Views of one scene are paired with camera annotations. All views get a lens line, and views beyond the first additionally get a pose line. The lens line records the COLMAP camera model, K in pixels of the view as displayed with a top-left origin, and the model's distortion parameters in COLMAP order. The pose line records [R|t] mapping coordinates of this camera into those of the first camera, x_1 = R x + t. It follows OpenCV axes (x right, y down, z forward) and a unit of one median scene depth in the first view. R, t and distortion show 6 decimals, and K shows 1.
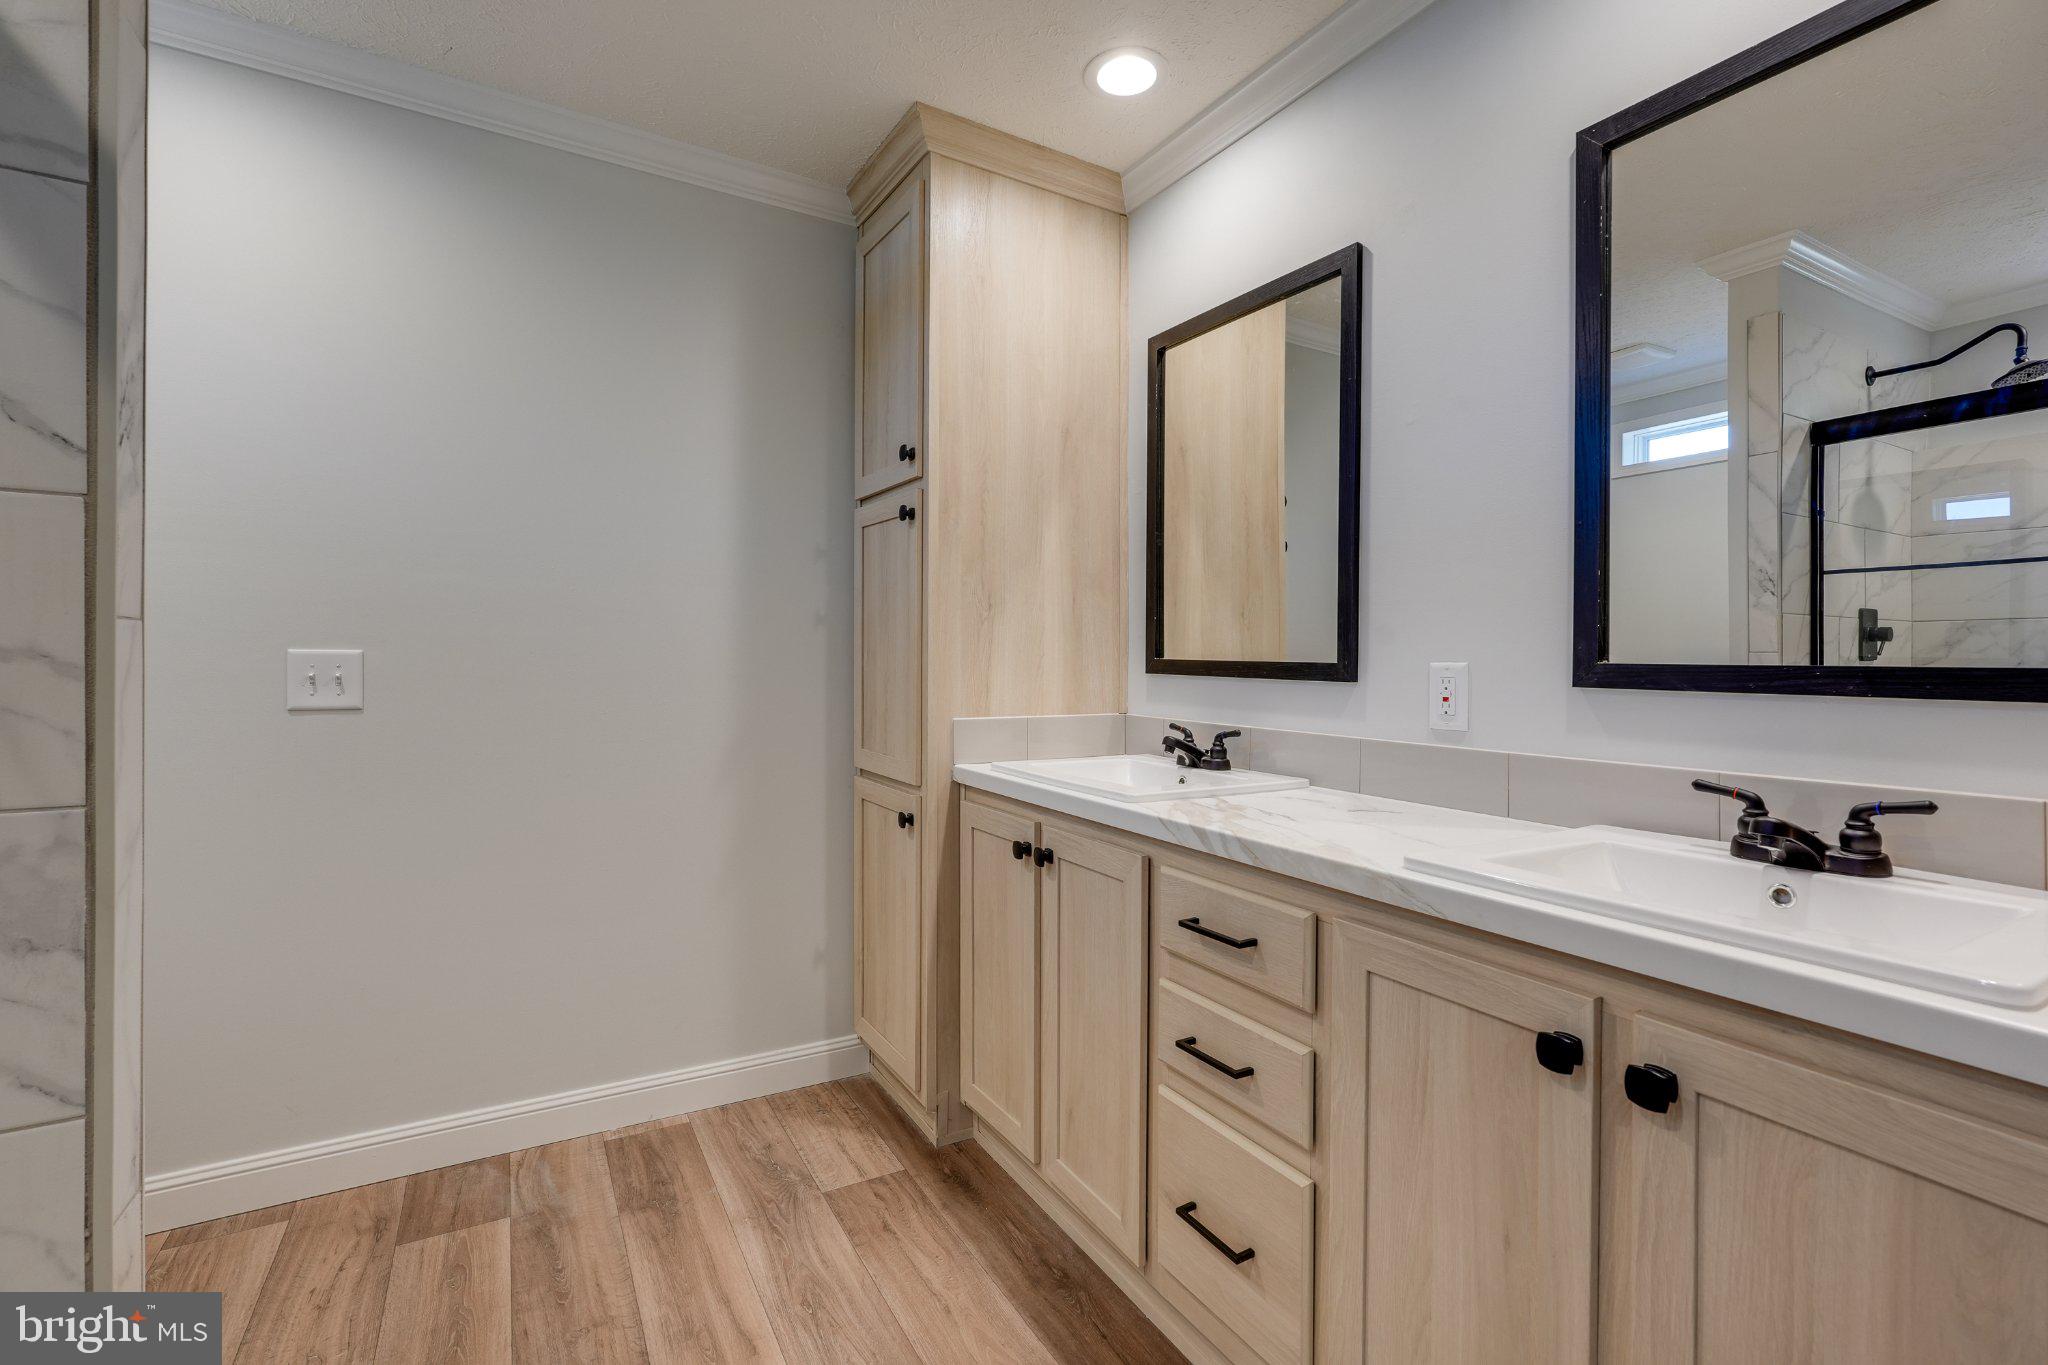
lens RADIAL K [[902.9, 0, 1024.5], [0, 902.9, 684.2], [0, 0, 1]] dist [-0.016043, 0.007489]
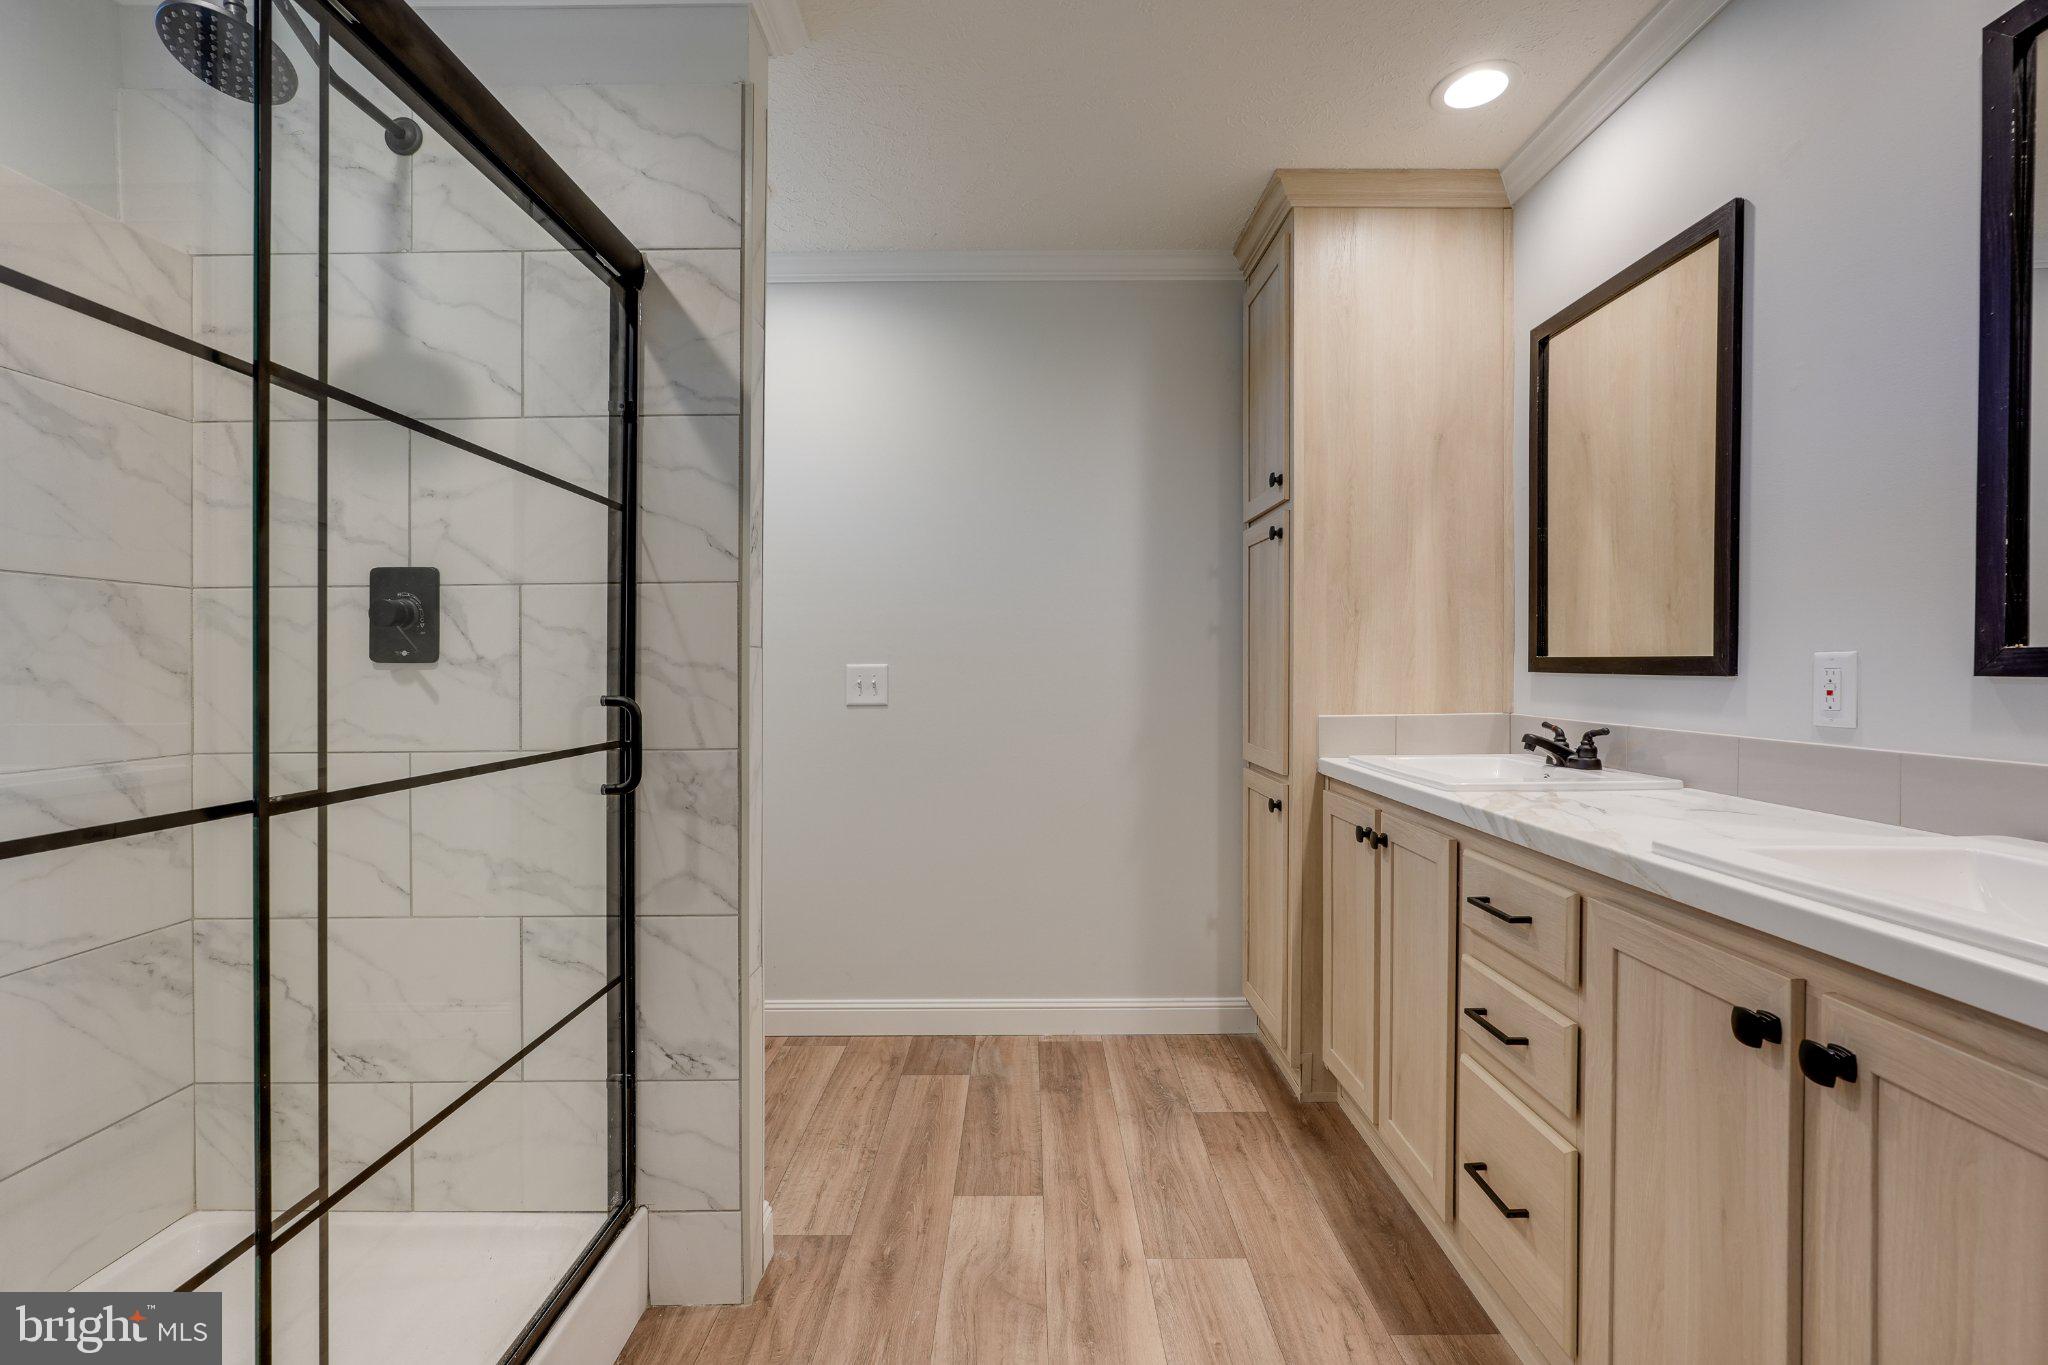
lens RADIAL K [[902.9, 0, 1024.5], [0, 902.9, 684.2], [0, 0, 1]] dist [-0.016043, 0.007489]
pose [[0.864121, -0.009728, -0.503190, 0.198798], [0.004395, 0.999921, -0.011783, 0.013199], [0.503265, 0.007970, 0.864095, -0.155247]]
